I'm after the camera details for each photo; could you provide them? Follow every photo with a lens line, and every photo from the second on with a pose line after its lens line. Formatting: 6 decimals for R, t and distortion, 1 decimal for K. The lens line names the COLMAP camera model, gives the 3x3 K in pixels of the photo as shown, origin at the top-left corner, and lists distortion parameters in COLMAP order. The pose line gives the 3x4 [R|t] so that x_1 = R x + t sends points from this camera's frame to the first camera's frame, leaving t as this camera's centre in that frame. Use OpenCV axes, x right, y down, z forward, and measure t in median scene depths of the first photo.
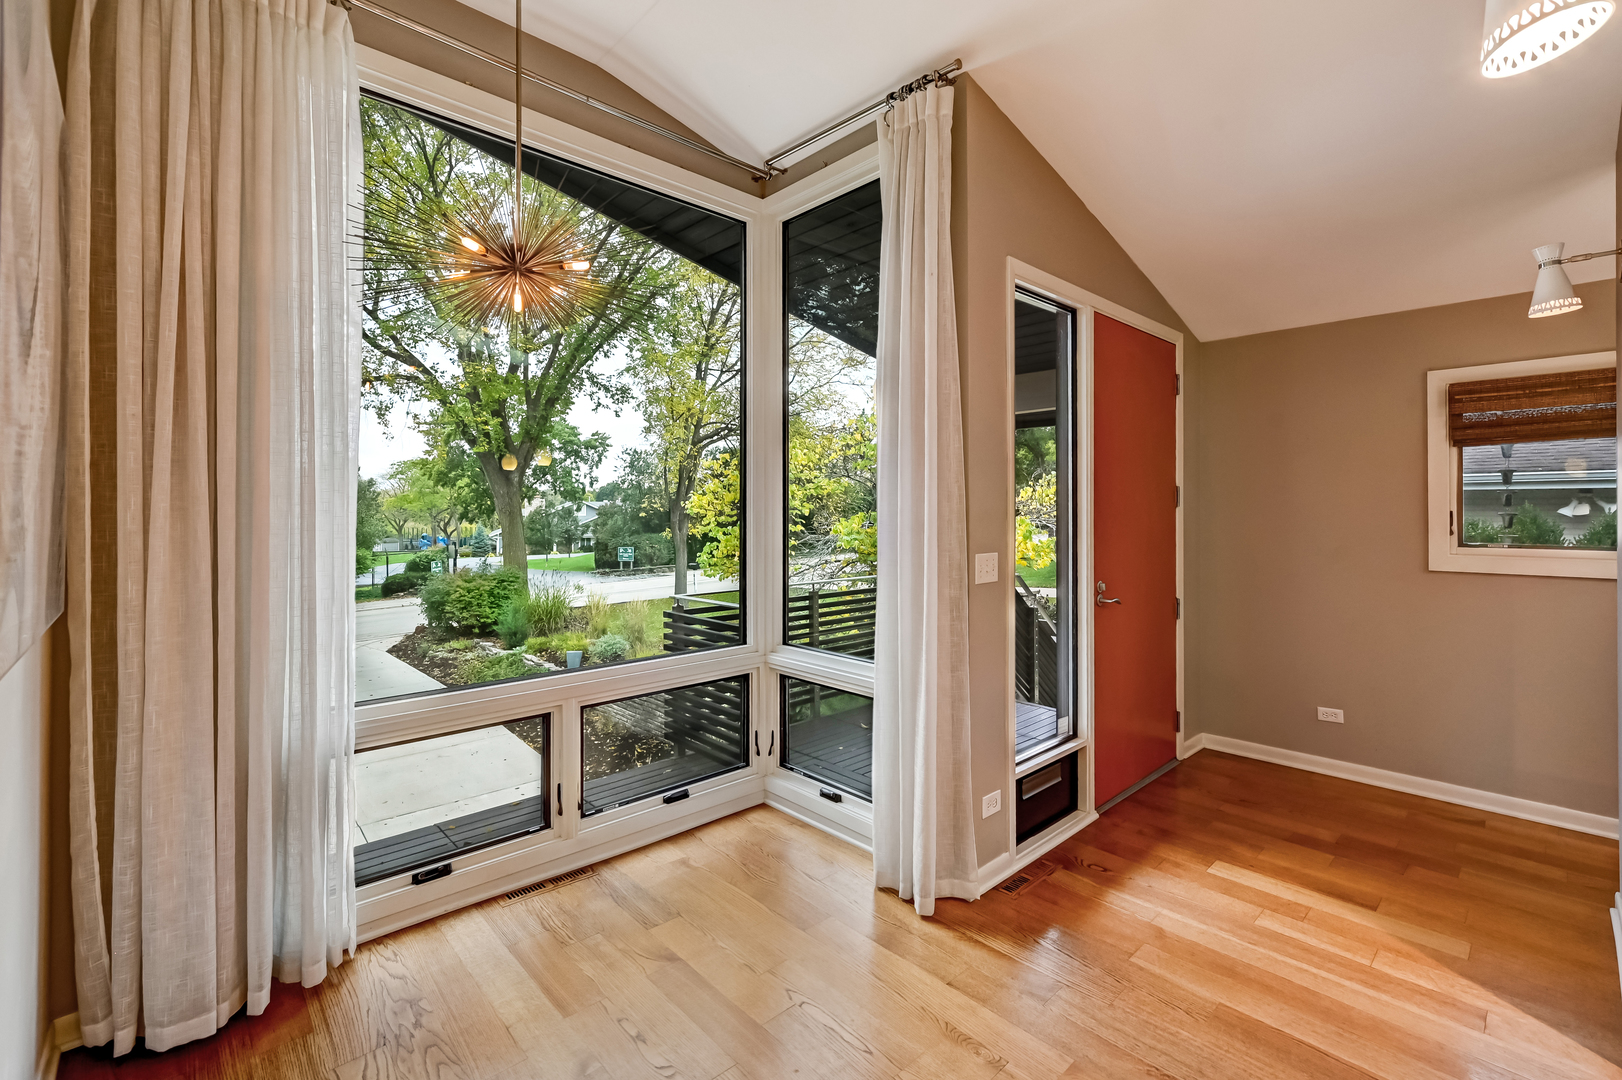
lens RADIAL K [[706.6, 0, 811.3], [0, 706.6, 516.7], [0, 0, 1]] dist [0.000087, 0.000023]
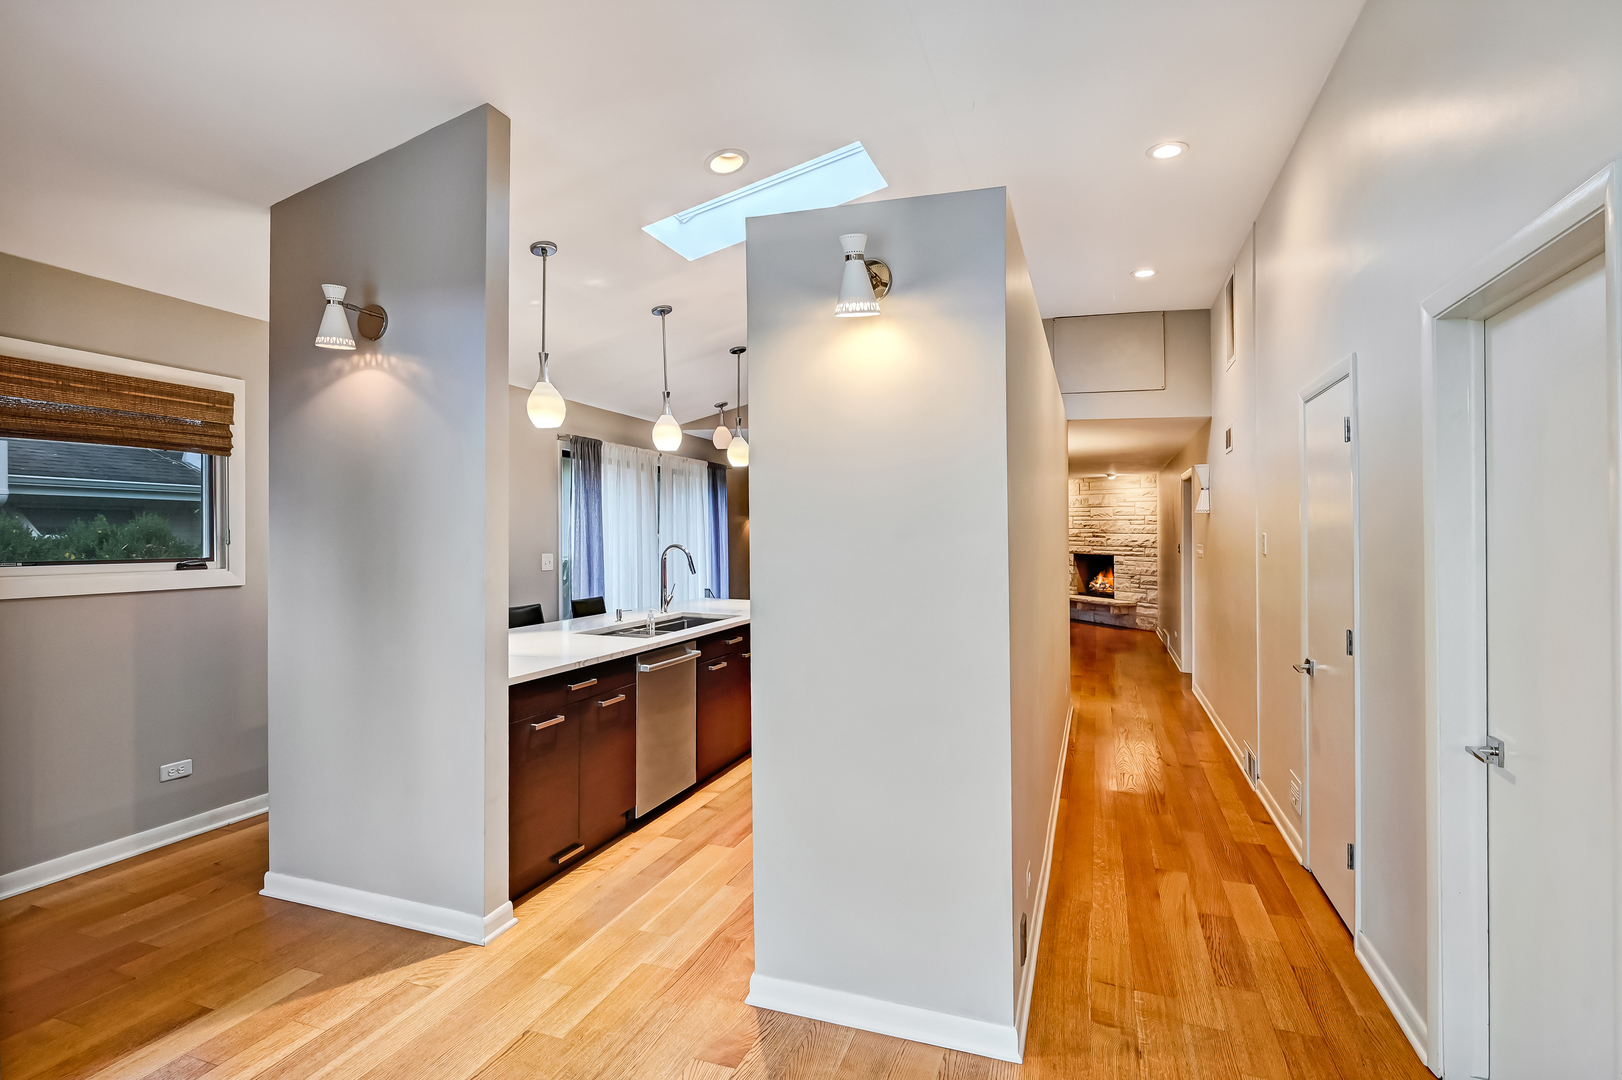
lens RADIAL K [[809.9, 0, 811.0], [0, 809.9, 540.0], [0, 0, 1]] dist [0.000194, 0.000016]
pose [[-0.465061, -0.006760, 0.885253, -0.335750], [-0.002553, 0.999977, 0.006295, 0.005631], [-0.885275, 0.000667, -0.465068, 0.784902]]
